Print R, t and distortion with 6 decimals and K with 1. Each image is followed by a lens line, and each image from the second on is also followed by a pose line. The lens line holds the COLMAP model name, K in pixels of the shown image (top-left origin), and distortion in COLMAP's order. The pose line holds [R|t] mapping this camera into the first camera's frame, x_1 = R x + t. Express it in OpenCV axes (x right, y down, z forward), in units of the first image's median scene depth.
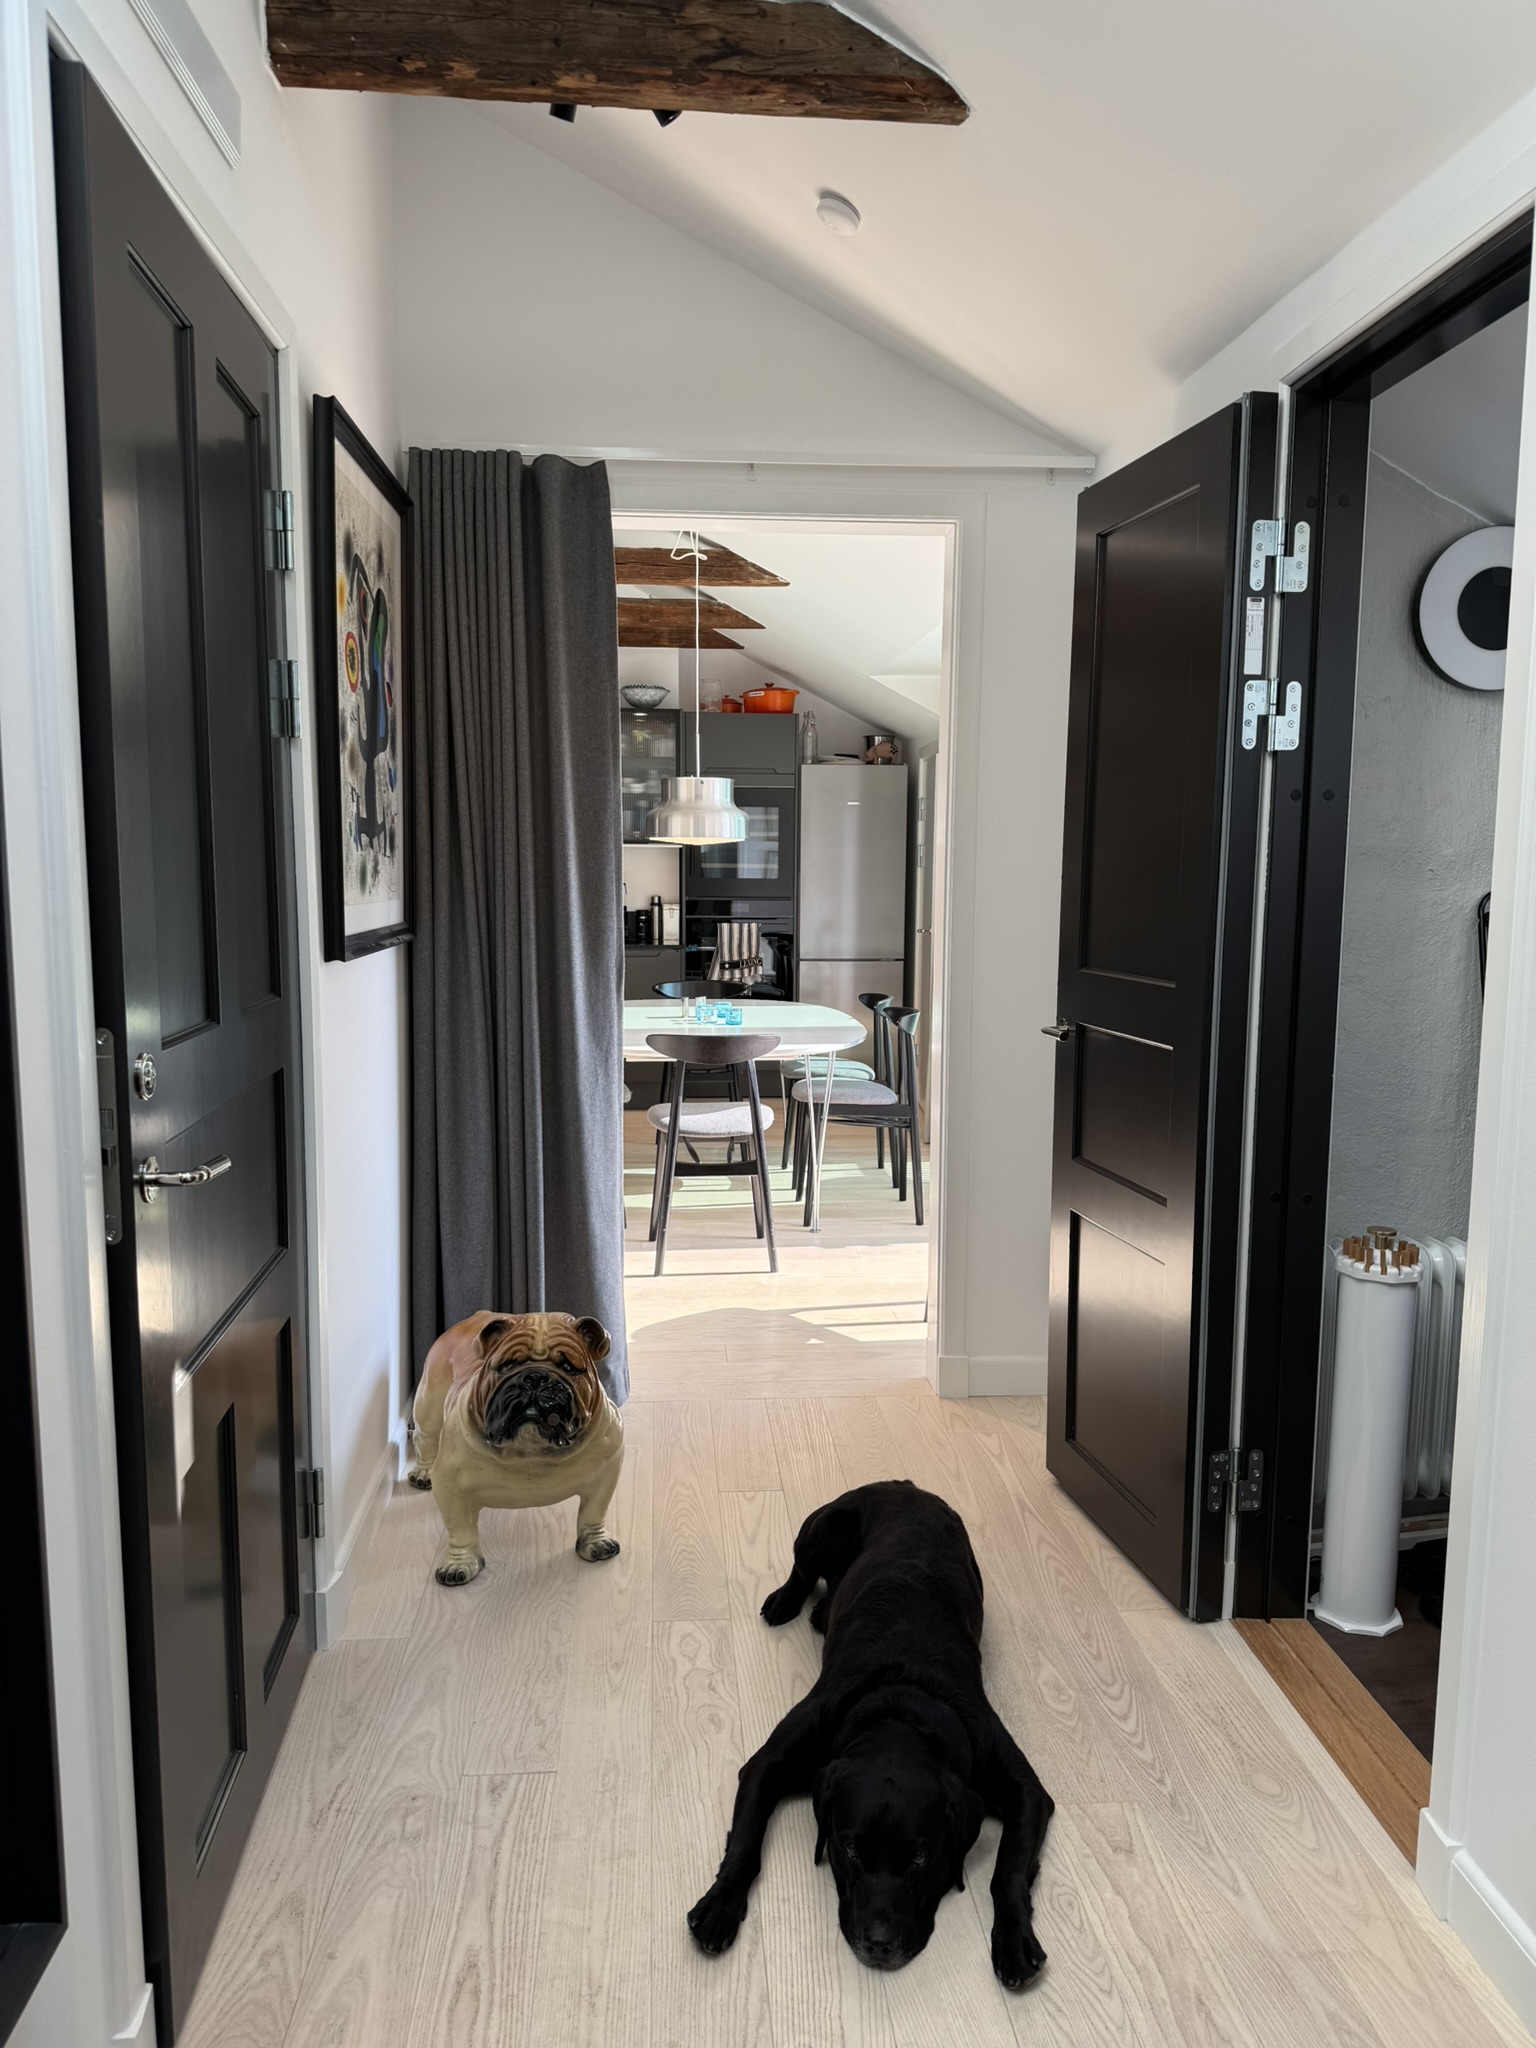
lens RADIAL K [[1462.0, 0, 773.8], [0, 1462.0, 1025.3], [0, 0, 1]] dist [0.000209, -0.063470]
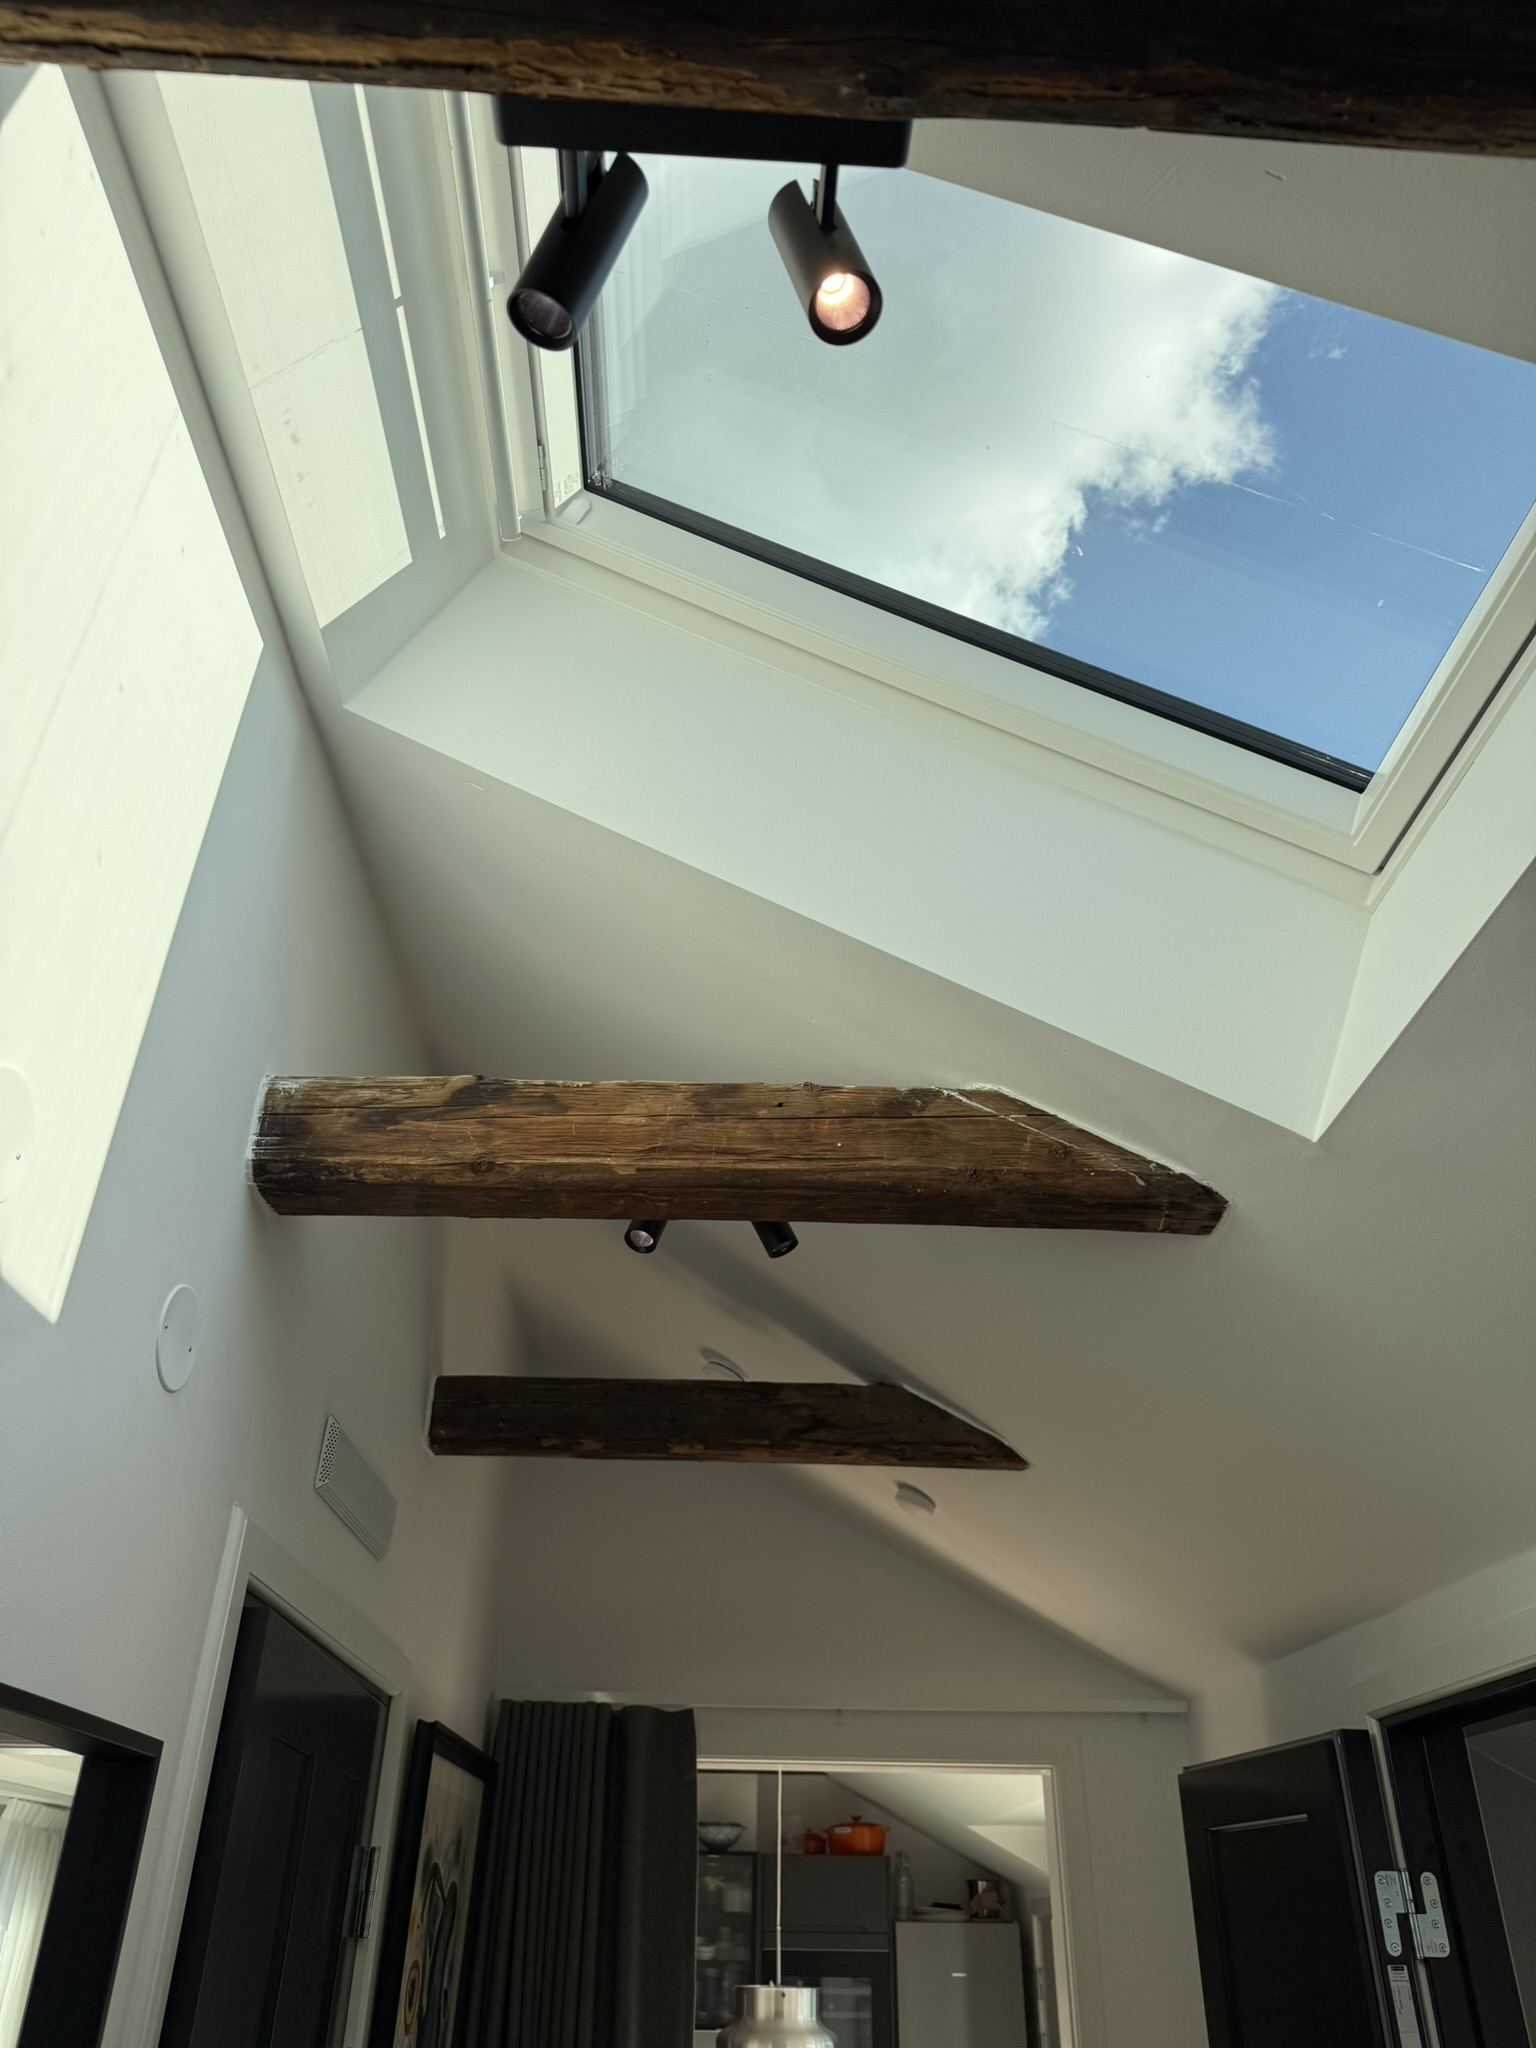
lens RADIAL K [[1443.2, 0, 770.7], [0, 1443.2, 1029.7], [0, 0, 1]] dist [0.046073, -0.061600]
pose [[0.998514, -0.023903, -0.048981, -0.002176], [-0.014296, 0.752369, -0.658587, -0.082199], [0.052594, 0.658308, 0.750909, -0.058429]]
